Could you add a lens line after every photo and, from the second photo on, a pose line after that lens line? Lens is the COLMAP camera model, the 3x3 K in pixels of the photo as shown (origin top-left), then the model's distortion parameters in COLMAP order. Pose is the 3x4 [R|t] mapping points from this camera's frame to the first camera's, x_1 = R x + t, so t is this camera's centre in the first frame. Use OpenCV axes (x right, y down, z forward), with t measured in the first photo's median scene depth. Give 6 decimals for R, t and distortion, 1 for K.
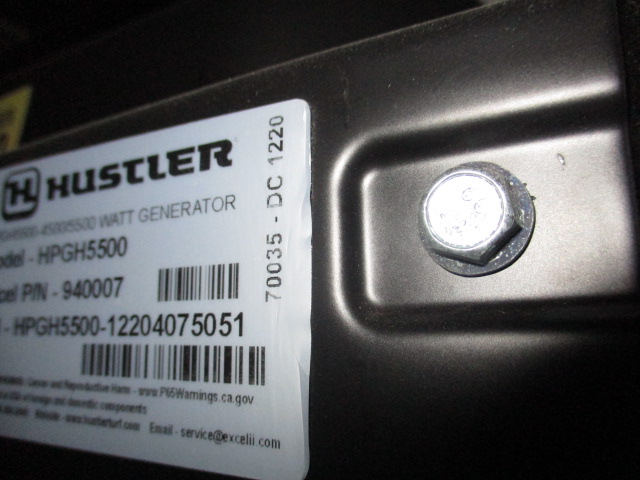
lens RADIAL K [[530.6, 0, 320.0], [0, 530.6, 240.0], [0, 0, 1]] dist [-0.010206, -0.010920]
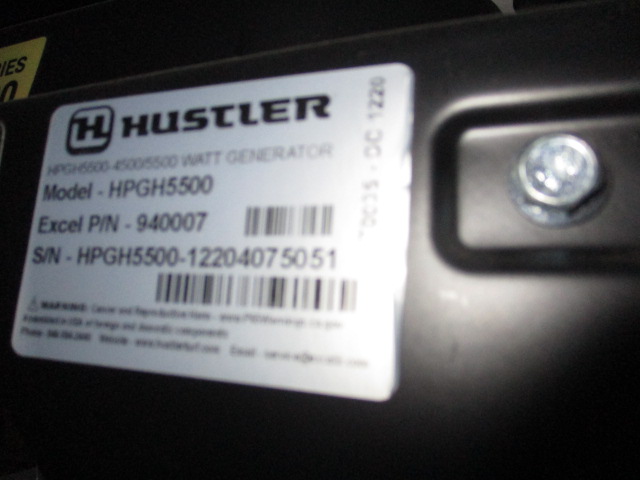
lens RADIAL K [[530.6, 0, 320.0], [0, 530.6, 240.0], [0, 0, 1]] dist [-0.010206, -0.010920]
pose [[0.990248, 0.092285, 0.104367, -0.270466], [-0.092048, 0.995729, -0.007093, 0.119109], [-0.104575, -0.002583, 0.994514, -0.093486]]
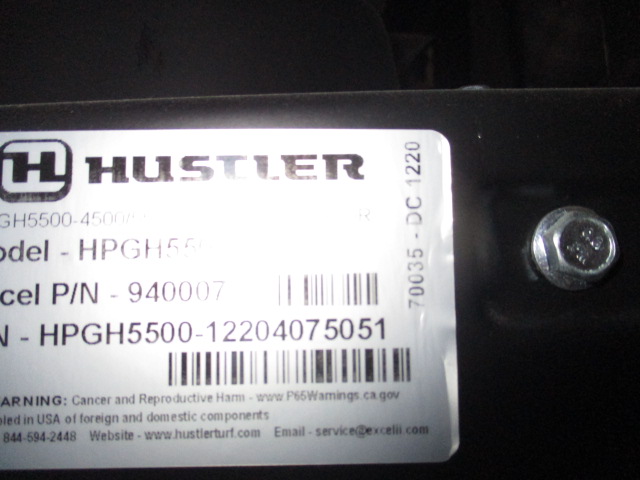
lens RADIAL K [[530.6, 0, 320.0], [0, 530.6, 240.0], [0, 0, 1]] dist [-0.010206, -0.010920]
pose [[0.865673, 0.041483, 0.498889, -0.751887], [-0.070807, 0.996688, 0.039990, -0.055030], [-0.495577, -0.069943, 0.865743, 0.108460]]
